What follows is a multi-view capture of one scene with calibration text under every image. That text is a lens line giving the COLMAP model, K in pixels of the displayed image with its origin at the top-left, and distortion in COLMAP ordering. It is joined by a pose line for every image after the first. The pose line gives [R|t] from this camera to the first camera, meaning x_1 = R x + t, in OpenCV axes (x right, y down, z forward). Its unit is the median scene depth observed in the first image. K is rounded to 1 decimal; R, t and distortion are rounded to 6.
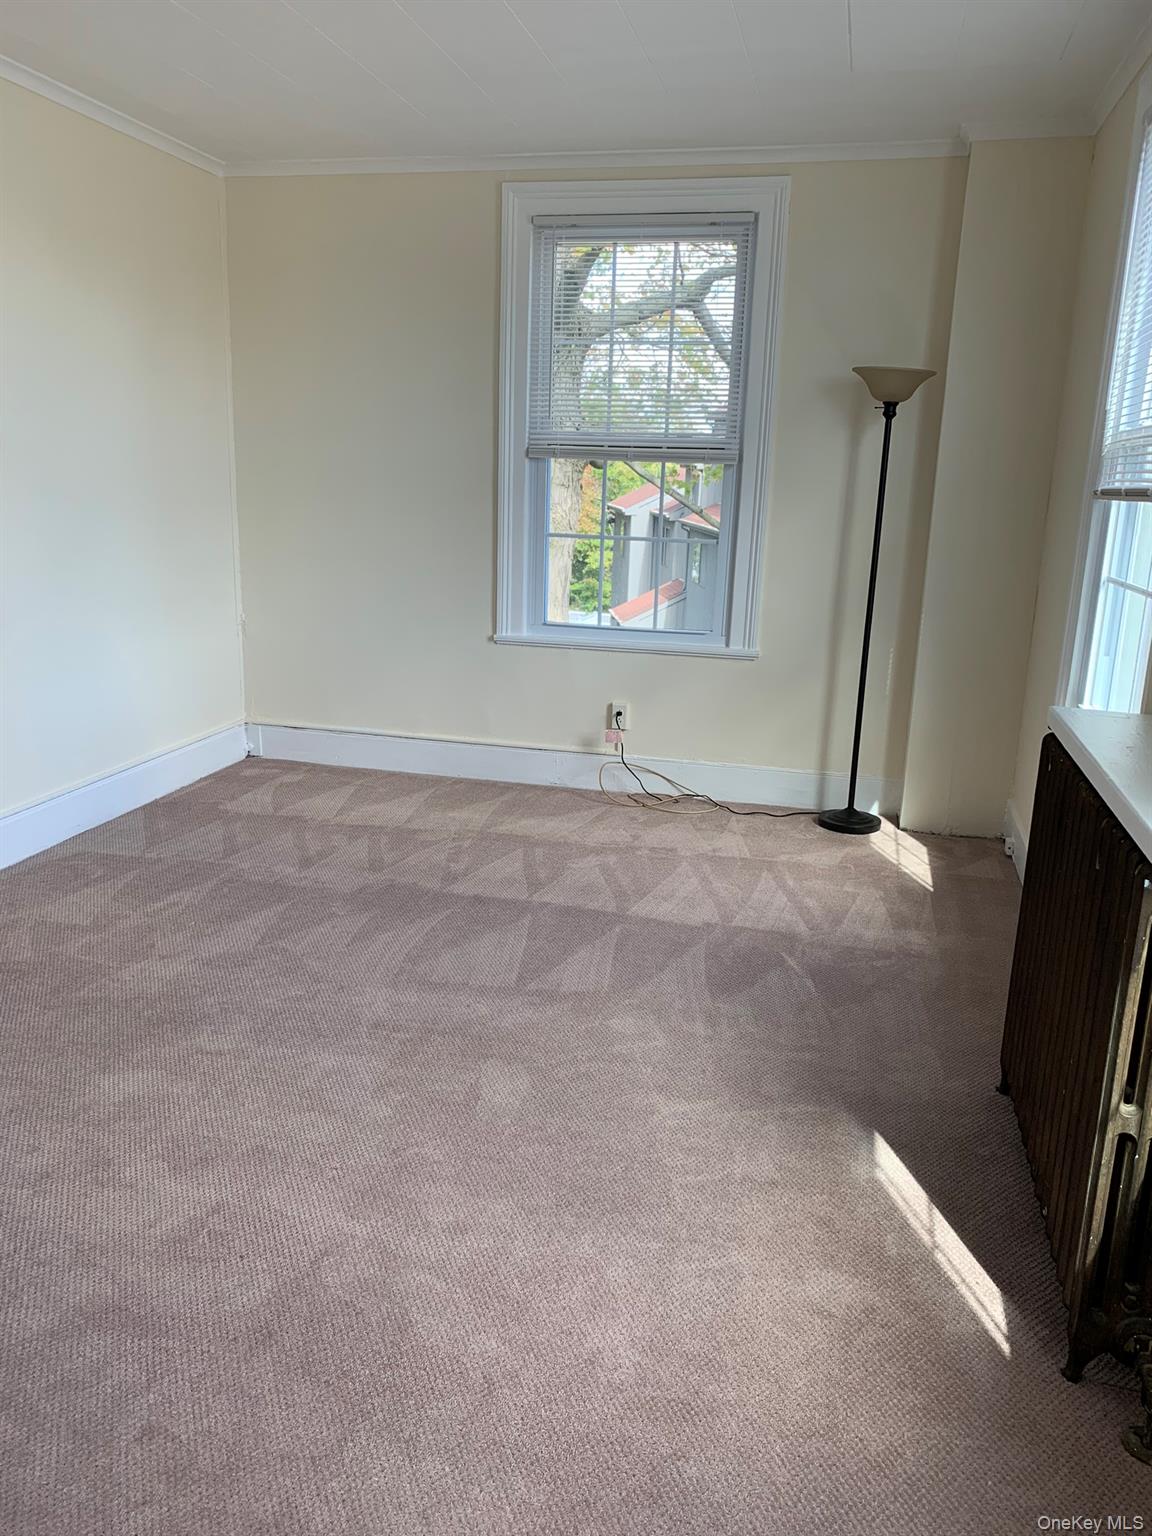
lens RADIAL K [[1204.3, 0, 579.0], [0, 1204.3, 774.1], [0, 0, 1]] dist [0.057331, -0.071564]
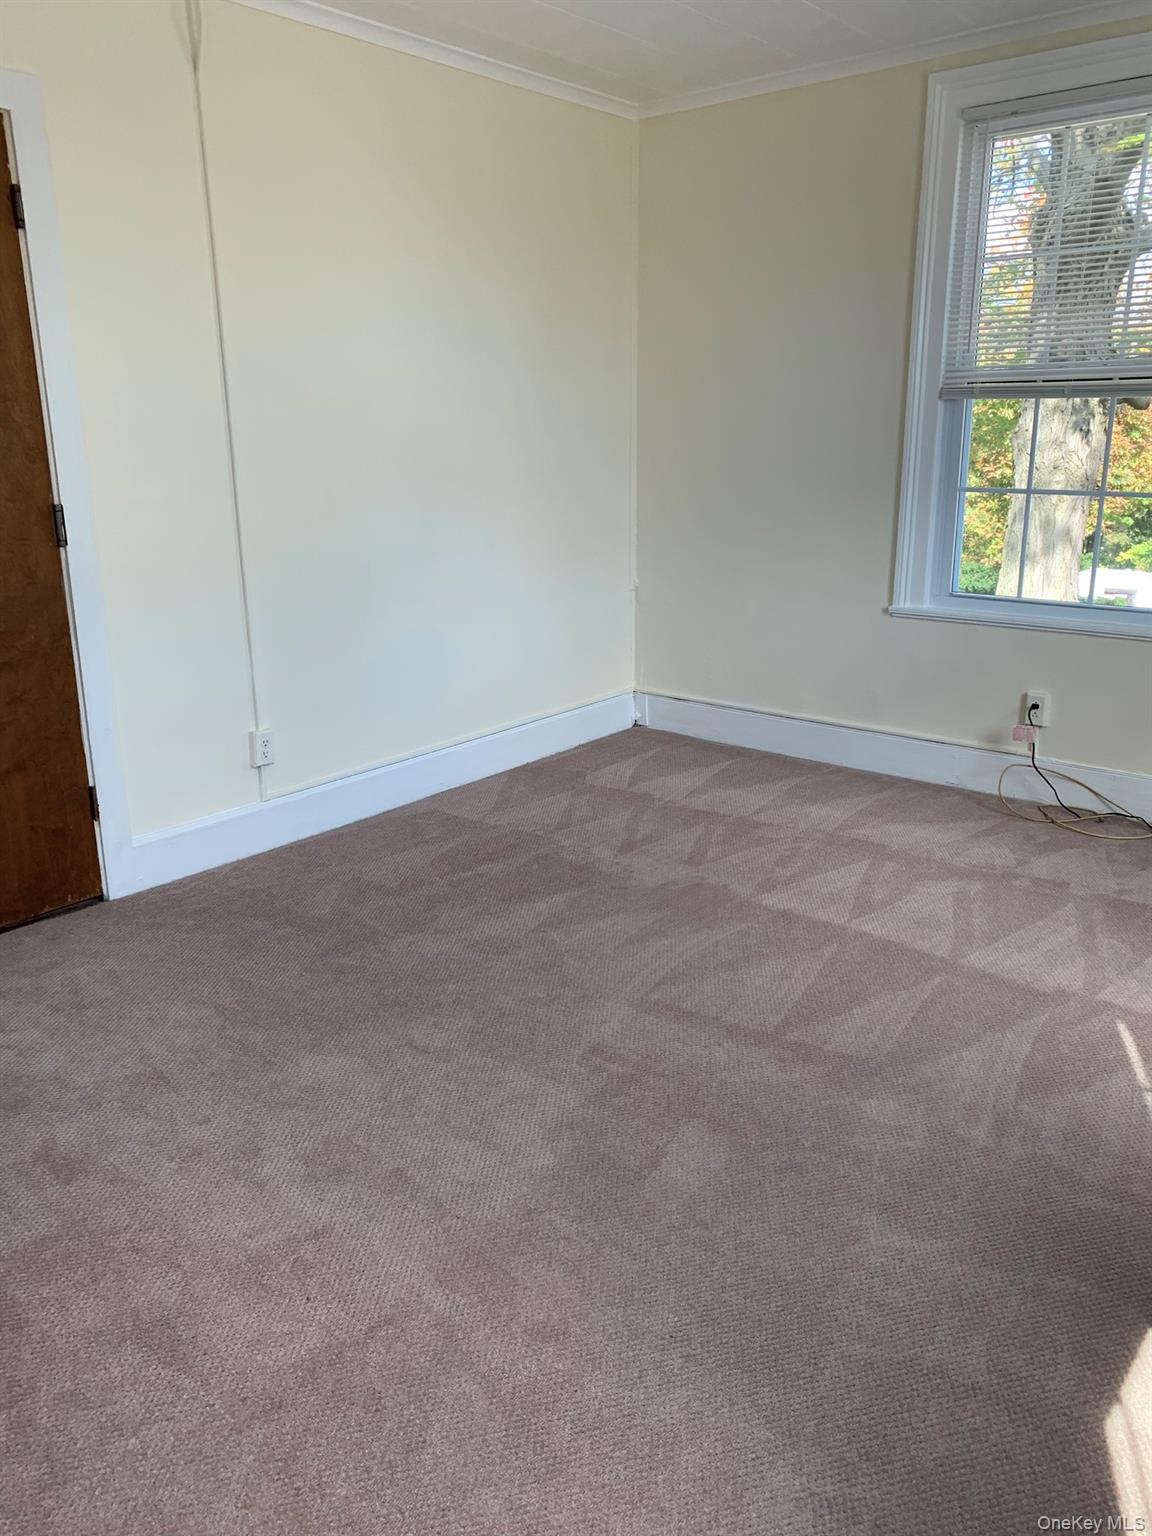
lens RADIAL K [[1204.3, 0, 553.3], [0, 1204.3, 749.0], [0, 0, 1]] dist [0.057331, -0.071564]
pose [[0.892916, 0.080058, -0.443048, 0.123318], [-0.074066, 0.996776, 0.030844, -0.025623], [0.444089, 0.005274, 0.895967, 0.130052]]
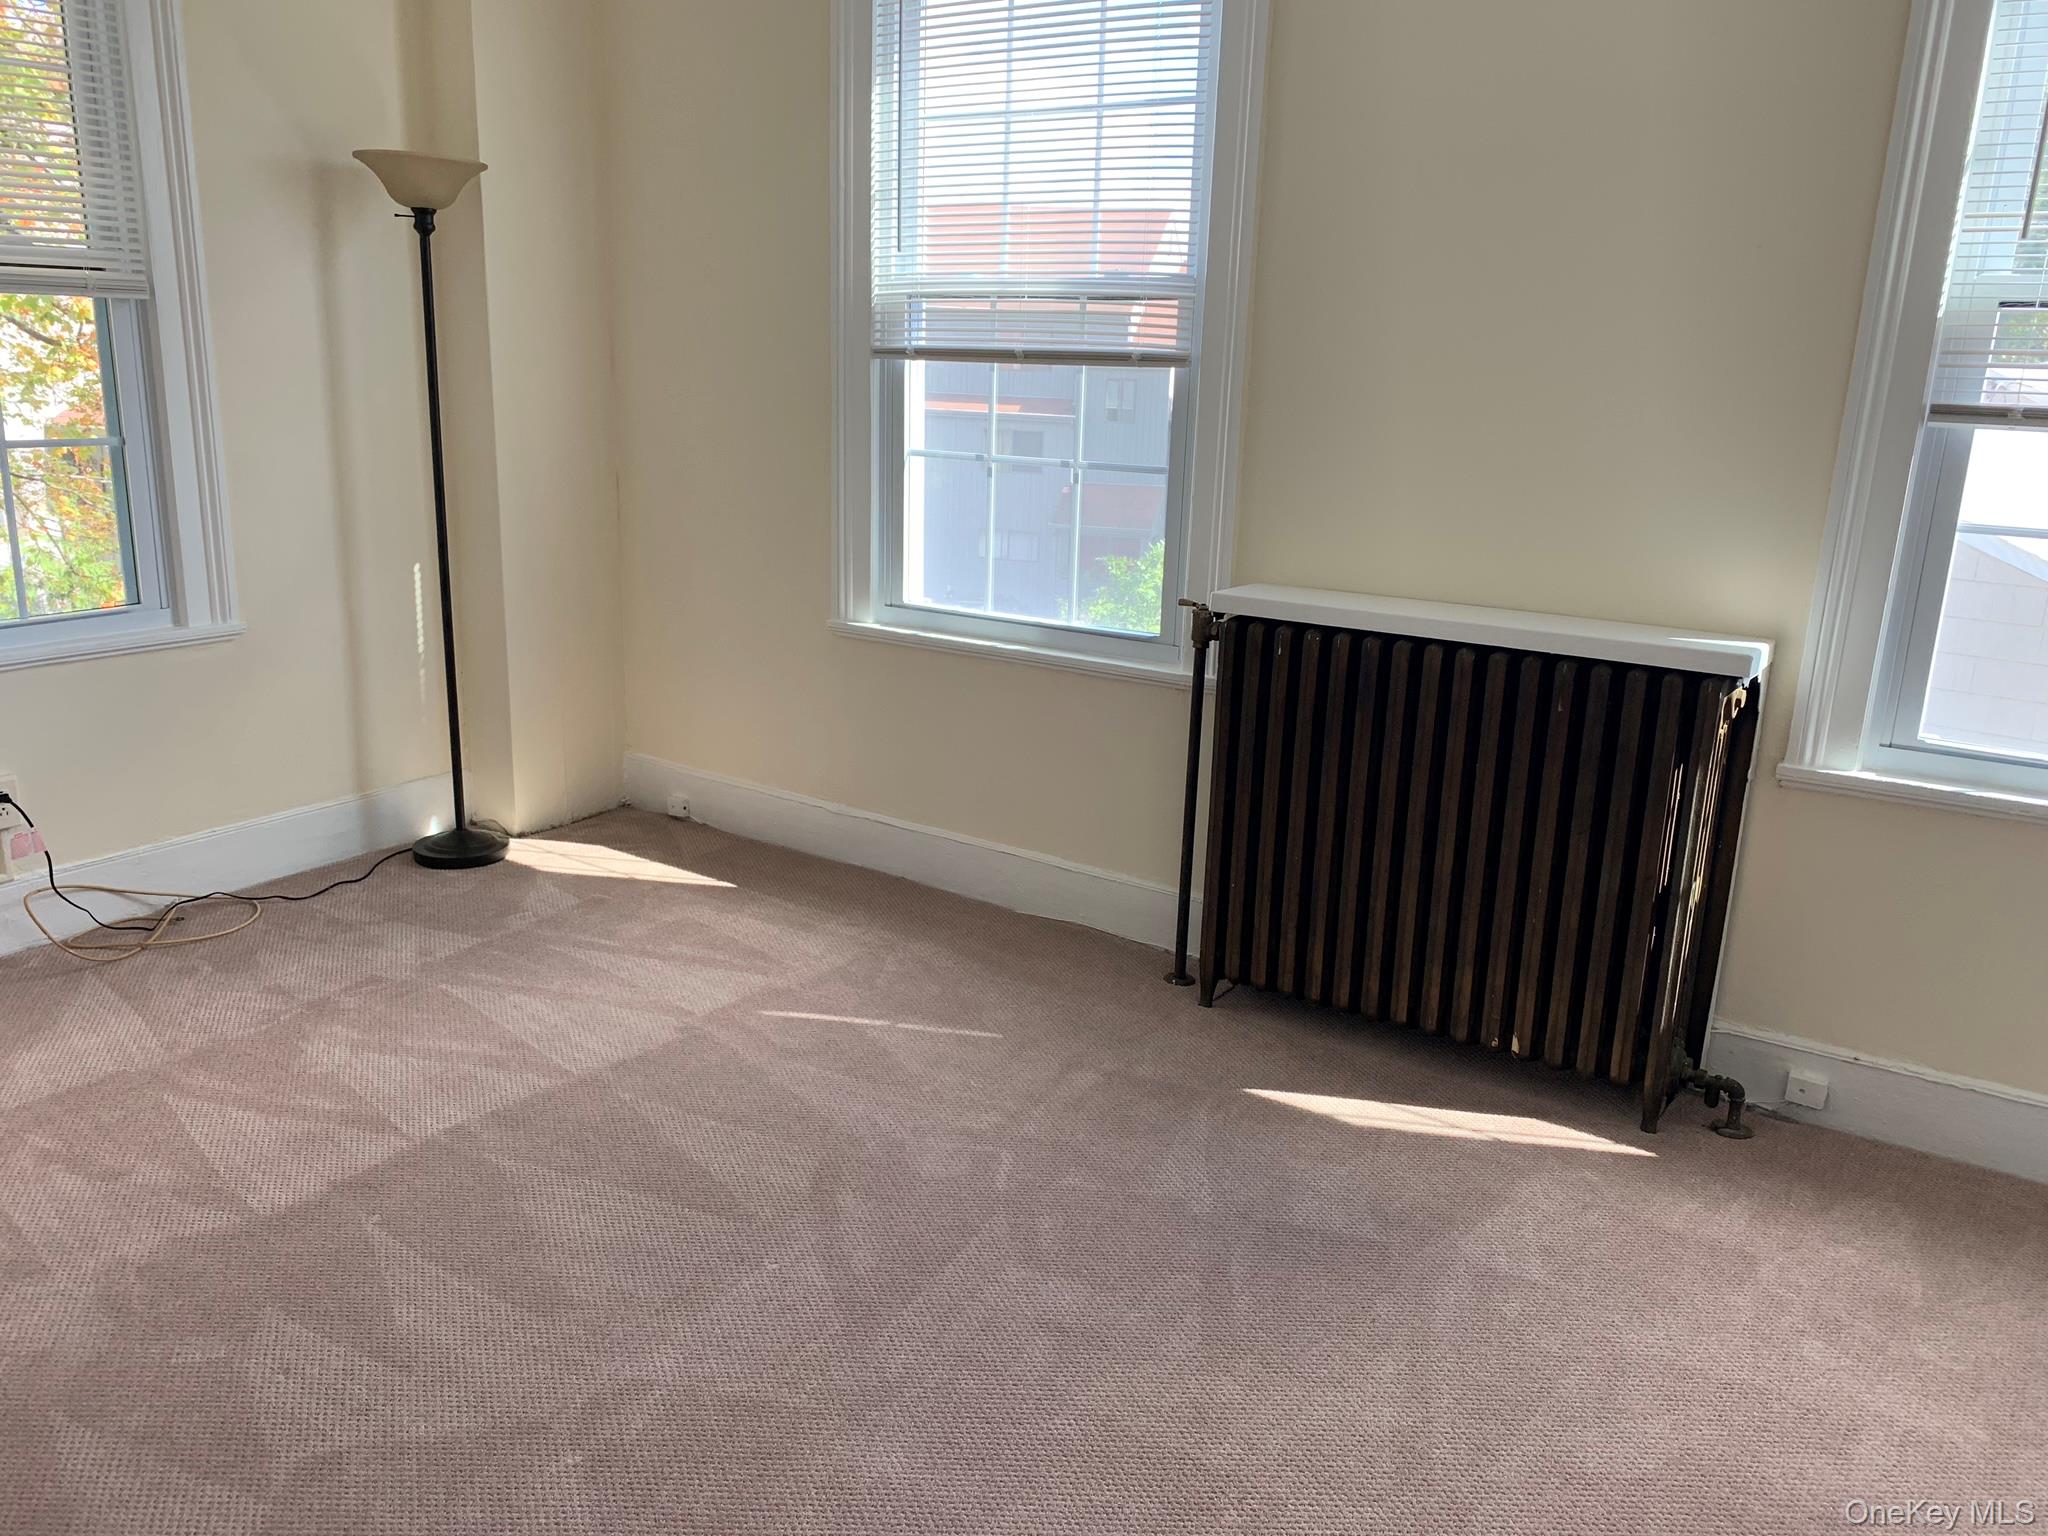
lens RADIAL K [[1605.8, 0, 1015.9], [0, 1605.8, 770.0], [0, 0, 1]] dist [0.057331, -0.071564]
pose [[0.332739, -0.268924, 0.903861, -0.489252], [0.210407, 0.955485, 0.206827, -0.127689], [-0.919246, 0.121360, 0.374511, 0.405906]]
